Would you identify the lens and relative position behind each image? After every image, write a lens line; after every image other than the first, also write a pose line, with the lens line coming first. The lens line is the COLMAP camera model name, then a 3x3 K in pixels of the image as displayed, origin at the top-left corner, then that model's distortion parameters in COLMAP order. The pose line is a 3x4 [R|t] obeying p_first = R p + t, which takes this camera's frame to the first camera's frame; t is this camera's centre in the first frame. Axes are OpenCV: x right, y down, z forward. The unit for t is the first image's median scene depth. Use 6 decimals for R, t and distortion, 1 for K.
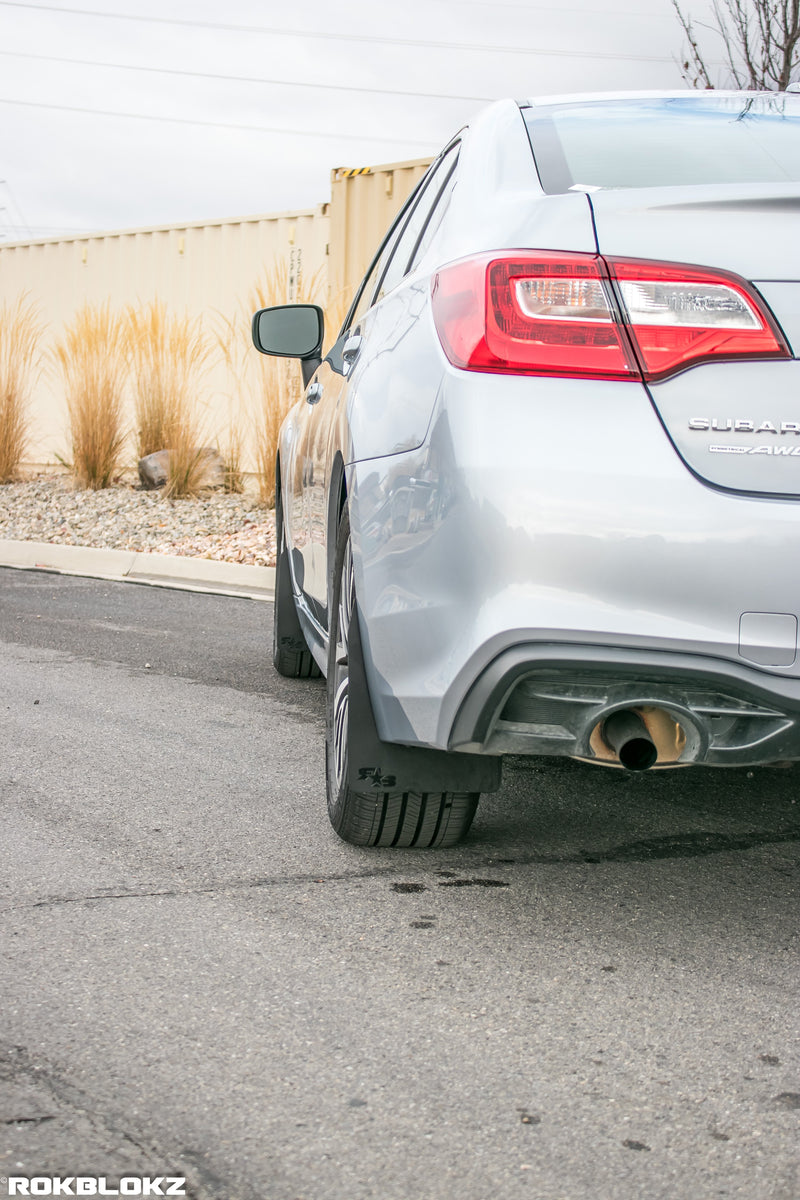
lens RADIAL K [[1990.9, 0, 400.0], [0, 1990.9, 600.0], [0, 0, 1]] dist [0.000868, 0.052427]
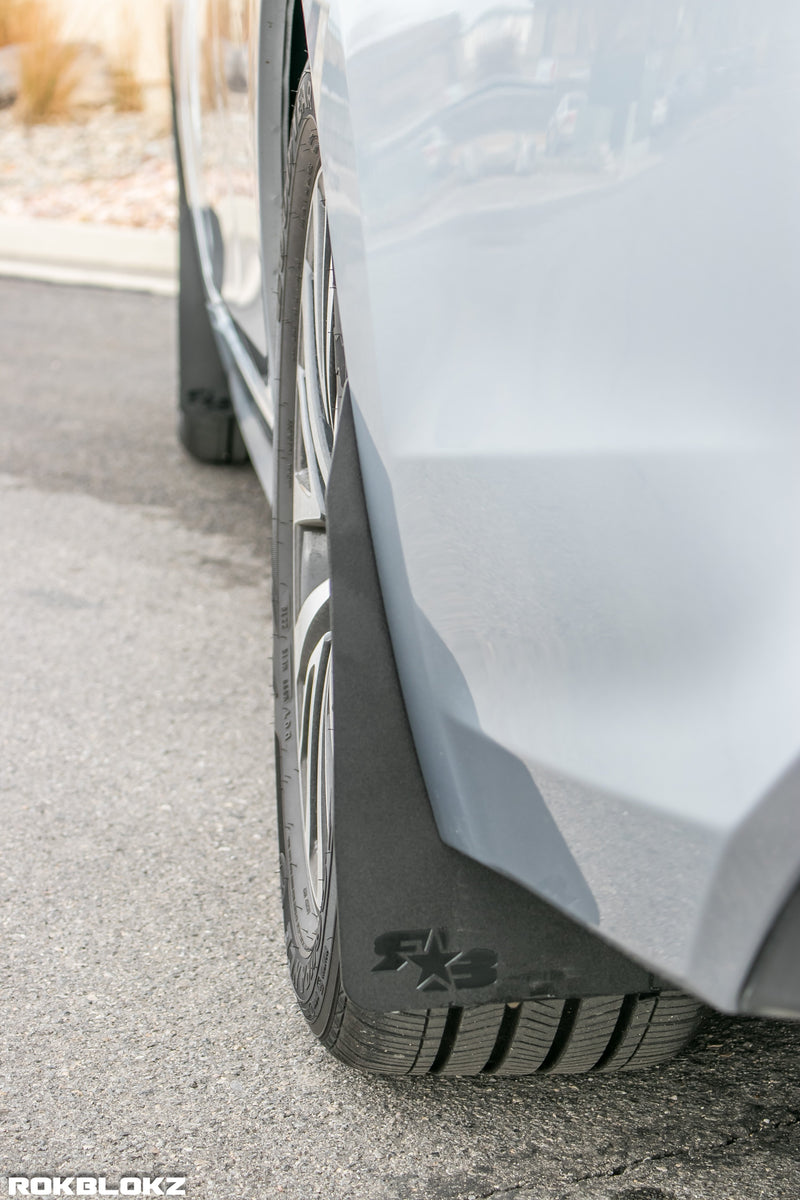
lens RADIAL K [[3105.7, 0, 400.0], [0, 3105.7, 600.0], [0, 0, 1]] dist [-0.049091, -0.693358]
pose [[0.999430, -0.033489, -0.004210, -0.008143], [0.033746, 0.993979, 0.104248, -0.010348], [0.000694, -0.104331, 0.994542, 0.324499]]
